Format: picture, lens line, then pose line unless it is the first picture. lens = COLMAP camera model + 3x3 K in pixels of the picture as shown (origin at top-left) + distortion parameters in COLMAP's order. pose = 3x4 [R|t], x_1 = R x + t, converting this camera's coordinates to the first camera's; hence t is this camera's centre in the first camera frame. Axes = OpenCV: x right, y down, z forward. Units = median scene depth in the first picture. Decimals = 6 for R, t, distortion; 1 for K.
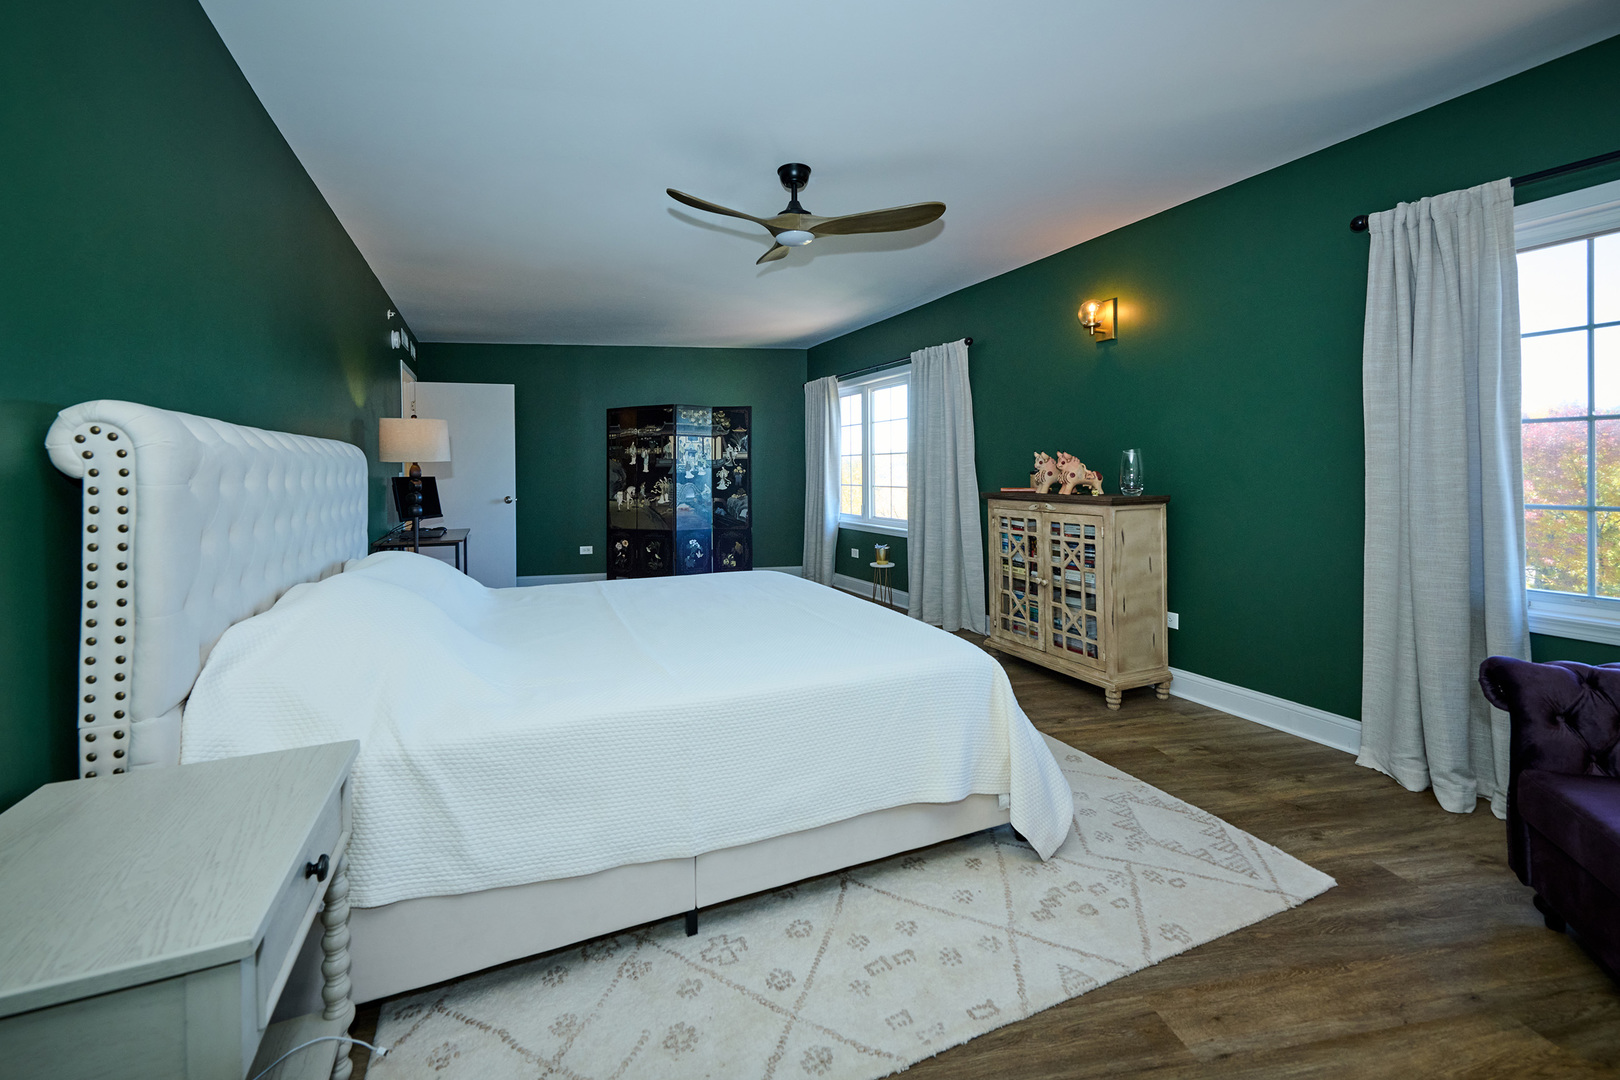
lens RADIAL K [[664.0, 0, 811.1], [0, 664.0, 477.6], [0, 0, 1]] dist [0.000743, -0.000062]
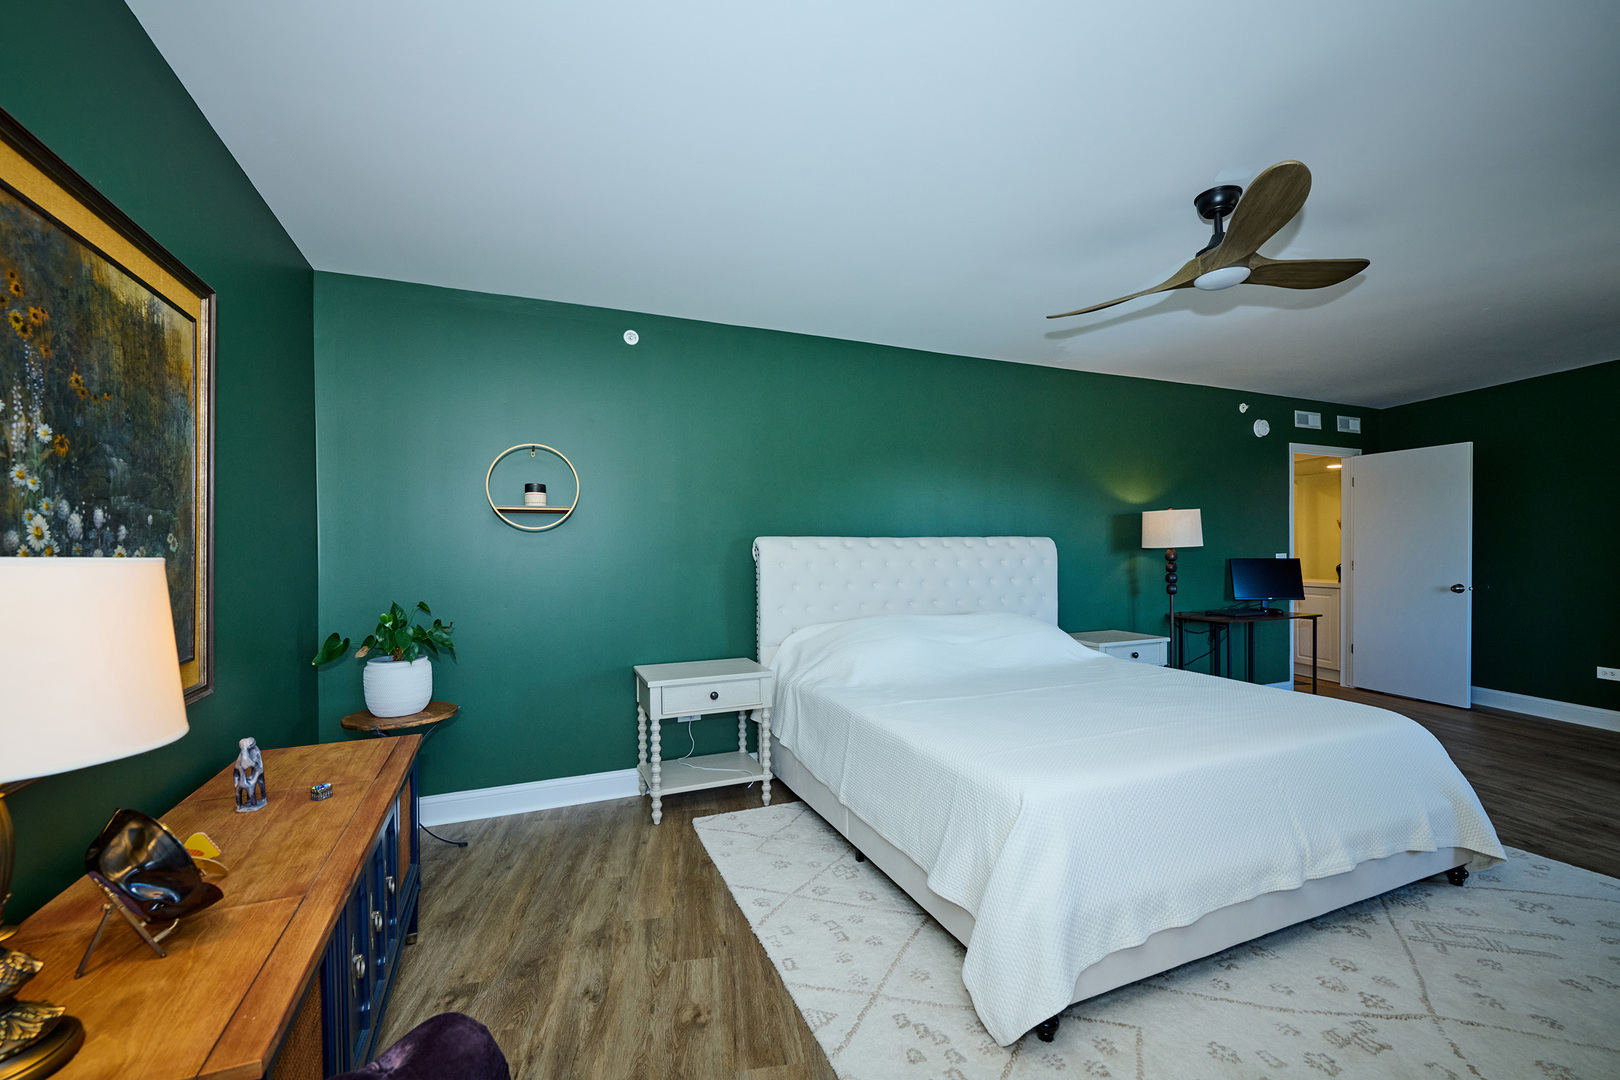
lens RADIAL K [[672.7, 0, 804.5], [0, 672.7, 552.3], [0, 0, 1]] dist [-0.003424, -0.000447]
pose [[-0.020463, 0.017596, -0.999636, 1.452608], [-0.004538, 0.999833, 0.017693, -0.075344], [0.999780, 0.004899, -0.020380, 0.929062]]
